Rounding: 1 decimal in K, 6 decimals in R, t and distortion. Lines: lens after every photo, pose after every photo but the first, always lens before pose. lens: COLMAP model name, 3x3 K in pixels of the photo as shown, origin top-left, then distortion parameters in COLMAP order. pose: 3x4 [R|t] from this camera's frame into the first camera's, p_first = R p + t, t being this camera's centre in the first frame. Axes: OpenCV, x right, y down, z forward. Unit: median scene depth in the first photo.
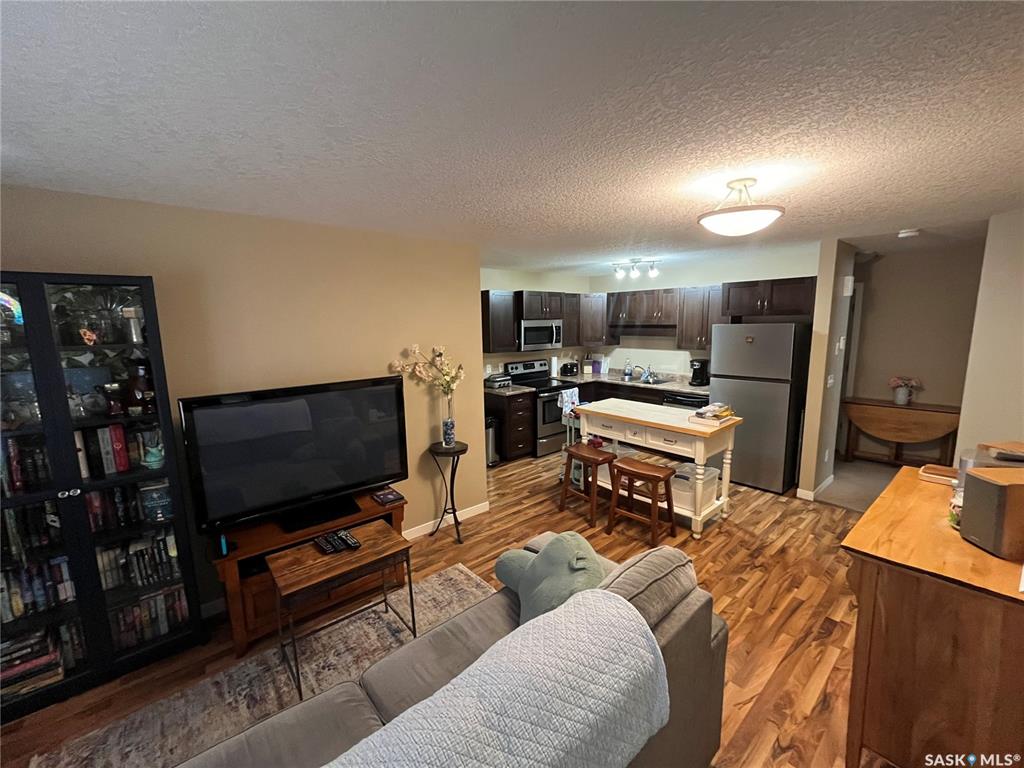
lens RADIAL K [[416.5, 0, 511.2], [0, 416.5, 386.2], [0, 0, 1]] dist [-0.001703, -0.000356]
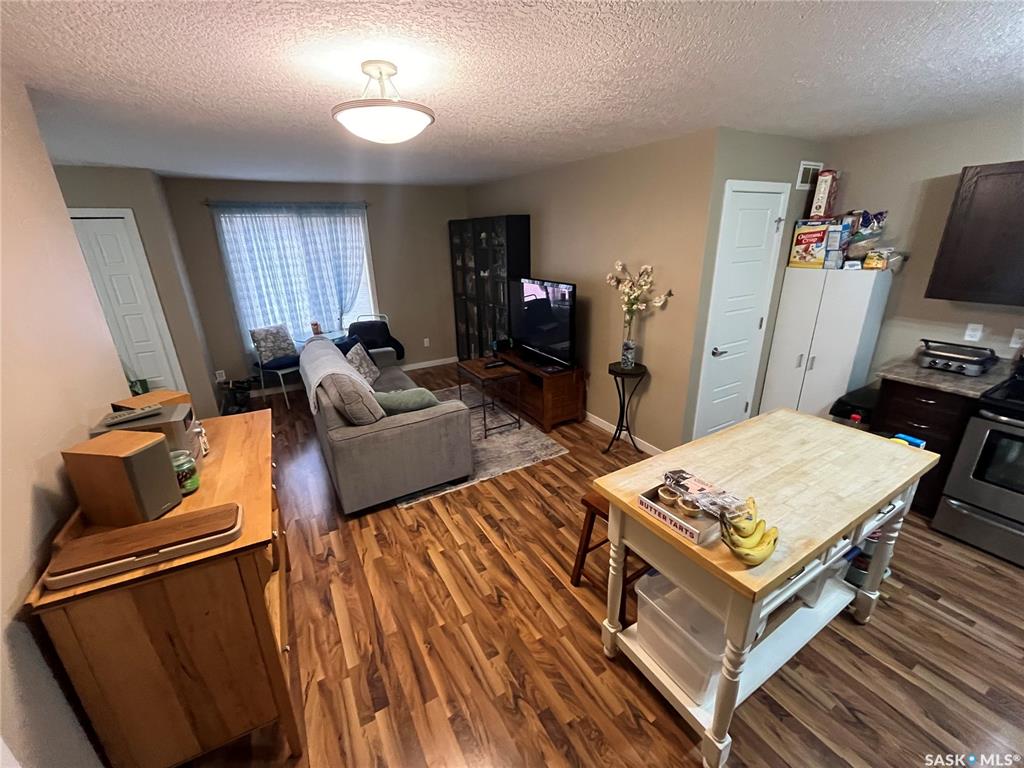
lens RADIAL K [[416.5, 0, 512.4], [0, 416.5, 385.2], [0, 0, 1]] dist [-0.001703, -0.000356]
pose [[-0.179831, 0.353831, -0.917859, 0.637800], [-0.127217, 0.916869, 0.378374, -0.123828], [0.975437, 0.184811, -0.119868, 0.645736]]
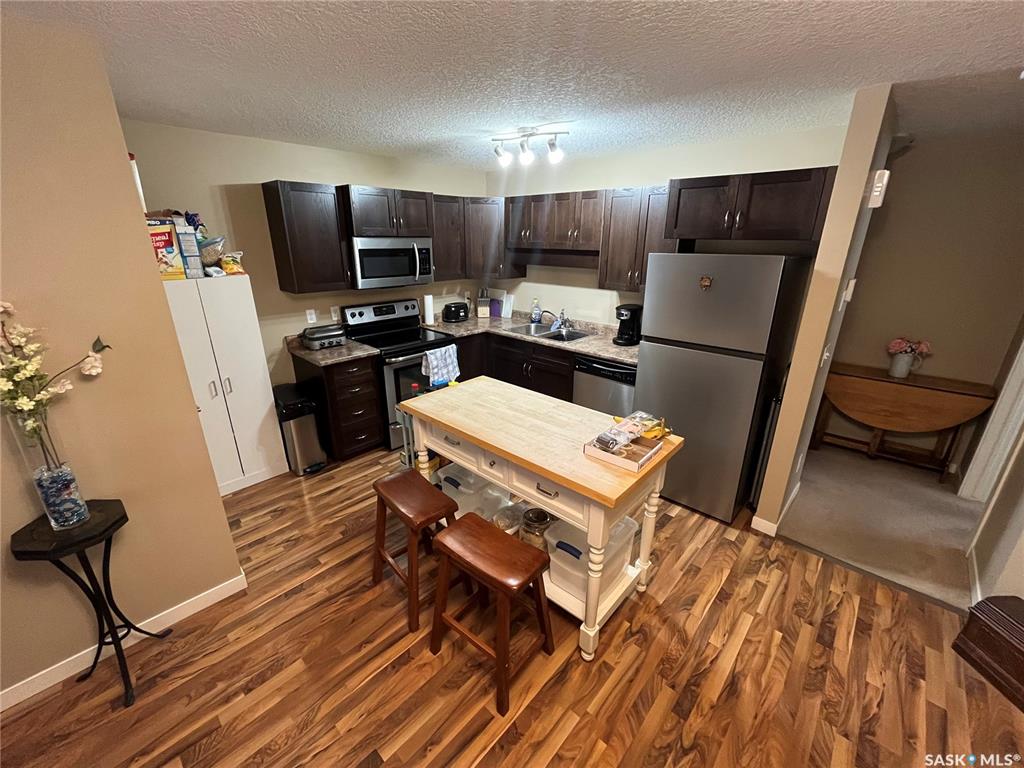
lens RADIAL K [[416.5, 0, 509.5], [0, 416.5, 385.3], [0, 0, 1]] dist [-0.001703, -0.000356]
pose [[0.993572, -0.014984, 0.112209, 0.211190], [-0.005993, 0.982850, 0.184307, -0.069336], [-0.113047, -0.183795, 0.976442, 0.396743]]
